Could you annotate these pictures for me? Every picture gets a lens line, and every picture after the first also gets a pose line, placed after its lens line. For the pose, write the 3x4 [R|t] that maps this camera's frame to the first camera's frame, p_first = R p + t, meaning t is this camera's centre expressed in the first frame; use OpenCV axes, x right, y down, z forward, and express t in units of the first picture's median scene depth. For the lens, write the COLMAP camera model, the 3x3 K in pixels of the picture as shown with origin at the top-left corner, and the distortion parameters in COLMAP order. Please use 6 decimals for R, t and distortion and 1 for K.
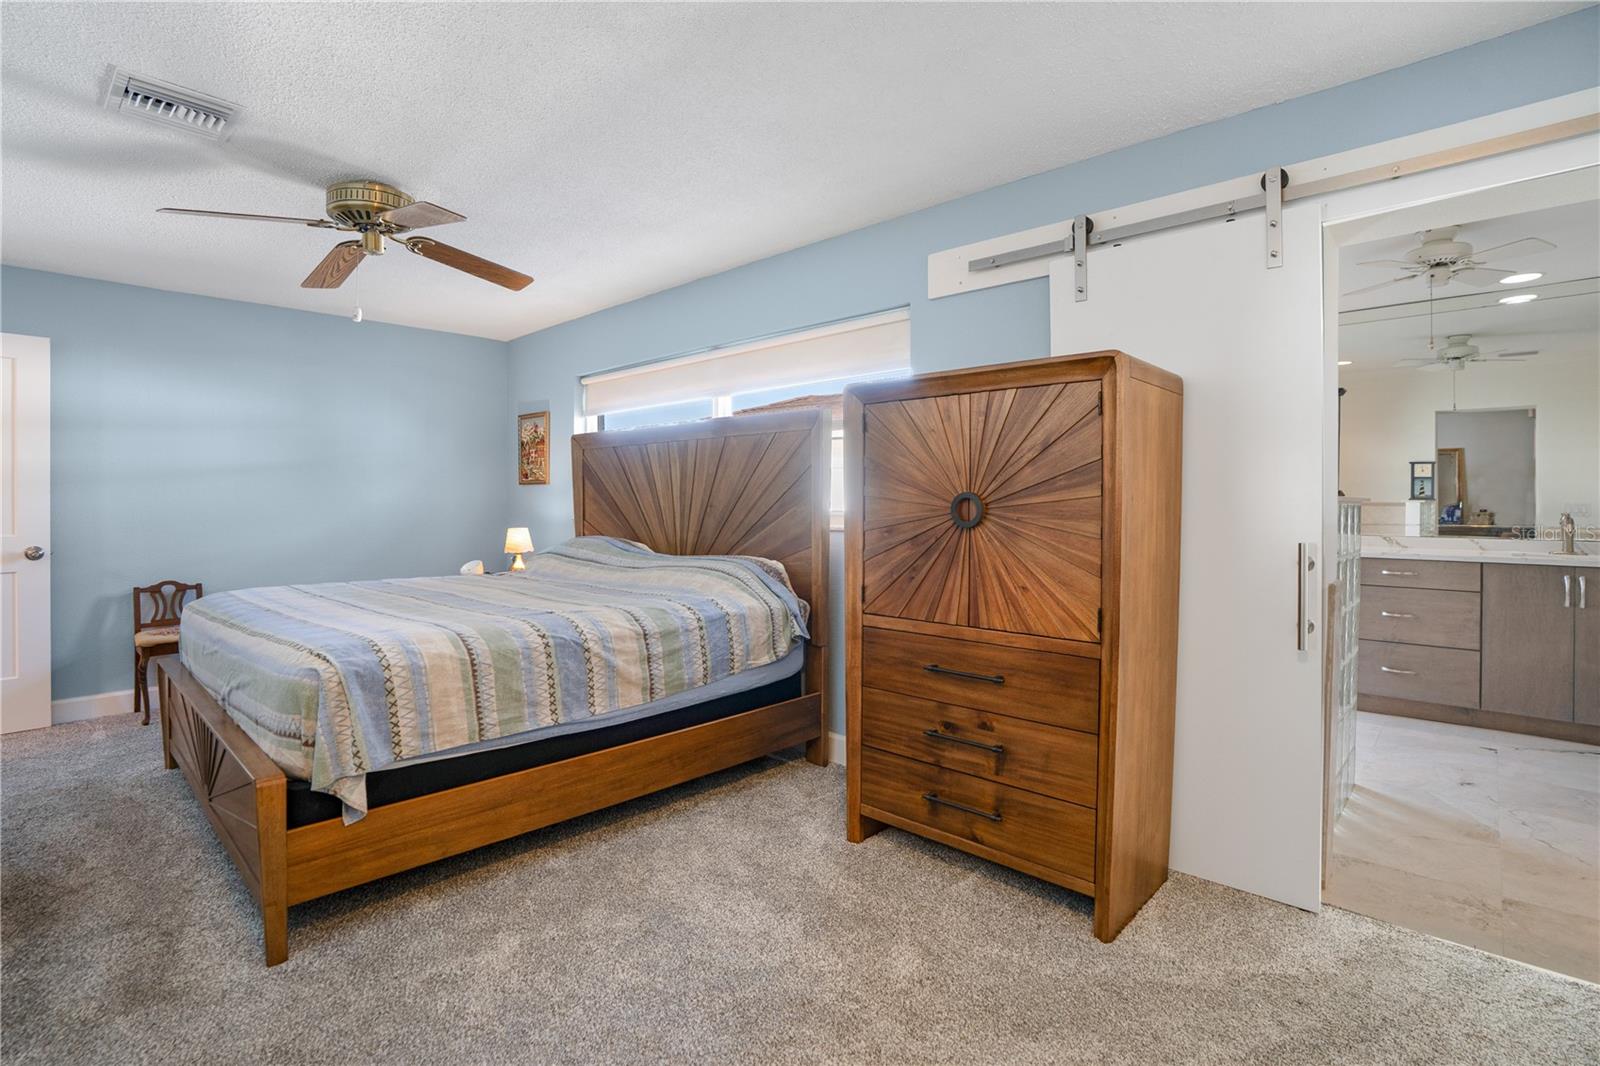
lens RADIAL K [[767.7, 0, 795.0], [0, 767.7, 528.7], [0, 0, 1]] dist [-0.074695, 0.031922]
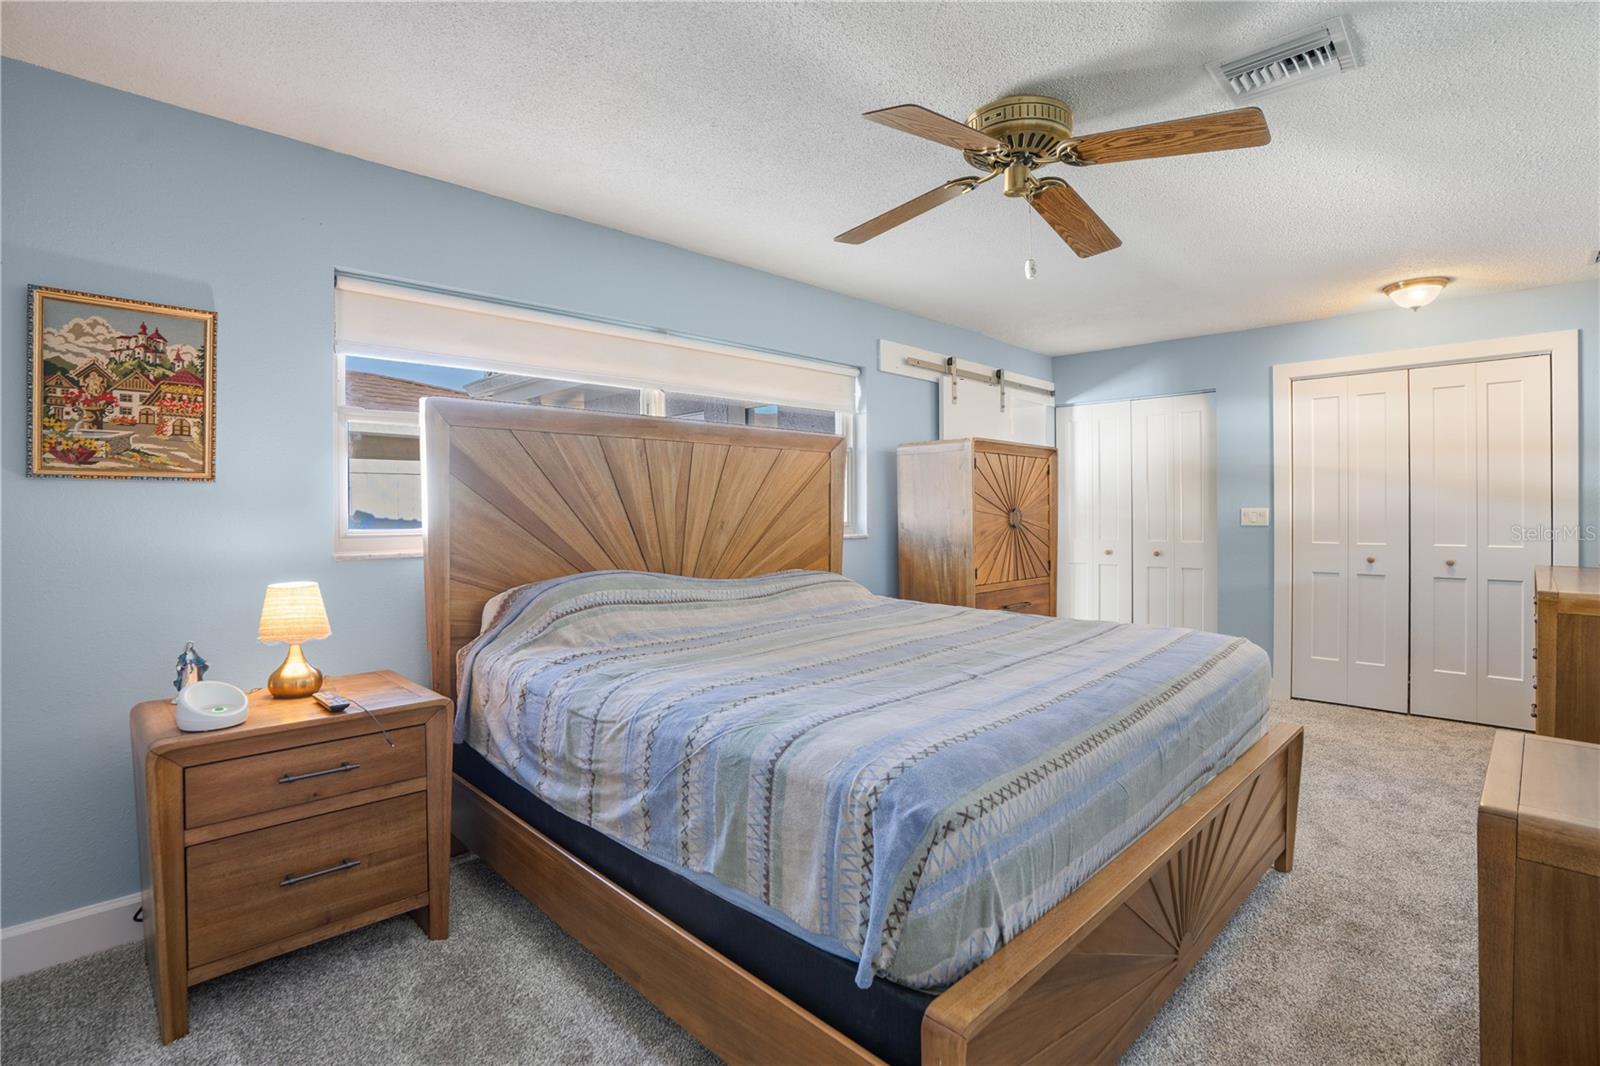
lens RADIAL K [[767.7, 0, 795.0], [0, 767.7, 528.7], [0, 0, 1]] dist [-0.074695, 0.031922]
pose [[0.032215, -0.020789, 0.999265, -0.957565], [0.044108, 0.998839, 0.019359, -0.033261], [-0.998507, 0.043452, 0.033094, 0.860720]]
